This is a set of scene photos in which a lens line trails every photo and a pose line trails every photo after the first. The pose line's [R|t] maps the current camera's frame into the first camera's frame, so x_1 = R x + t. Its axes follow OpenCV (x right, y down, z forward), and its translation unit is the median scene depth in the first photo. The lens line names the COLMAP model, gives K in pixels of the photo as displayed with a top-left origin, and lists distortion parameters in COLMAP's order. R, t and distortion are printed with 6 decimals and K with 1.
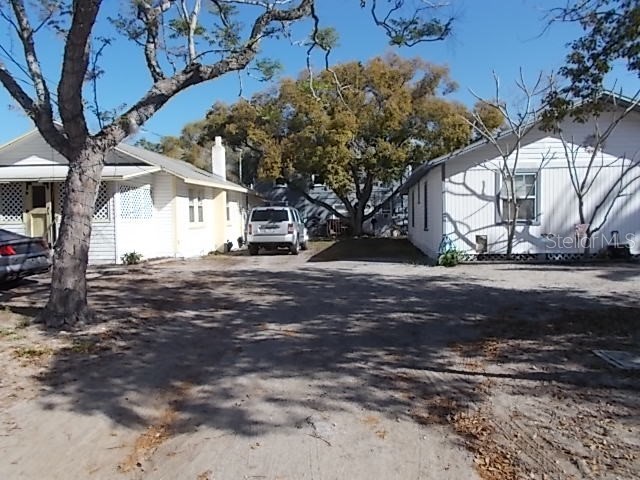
lens RADIAL K [[493.0, 0, 320.0], [0, 493.0, 240.0], [0, 0, 1]] dist [-0.061223, -0.000667]
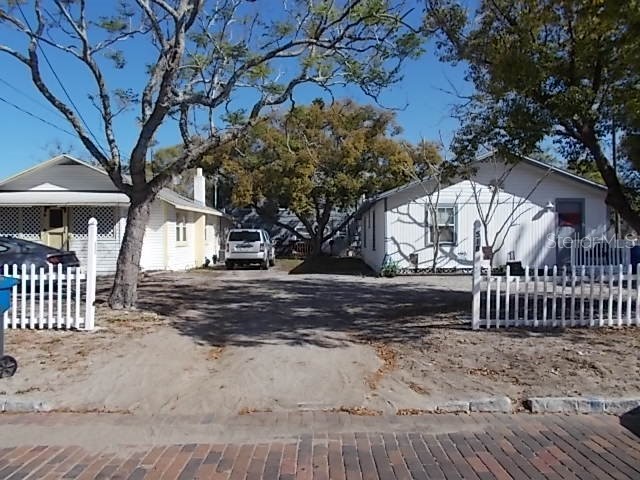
lens RADIAL K [[493.0, 0, 320.0], [0, 493.0, 240.0], [0, 0, 1]] dist [-0.061223, -0.000667]
pose [[0.996430, 0.011159, 0.083678, -0.019079], [-0.007573, 0.999044, -0.043058, 0.008078], [-0.084079, 0.042270, 0.995562, -0.184500]]
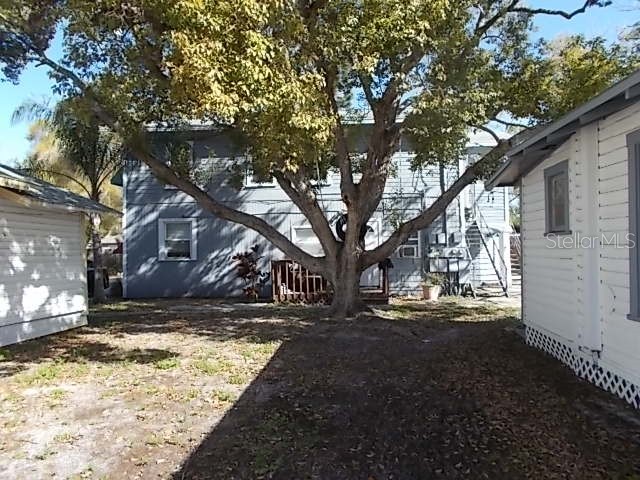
lens RADIAL K [[493.0, 0, 320.0], [0, 493.0, 240.0], [0, 0, 1]] dist [-0.061223, -0.000667]
pose [[0.999980, -0.004483, 0.004367, 0.093354], [0.004786, 0.997383, -0.072137, -0.055761], [-0.004032, 0.072157, 0.997385, 1.087161]]
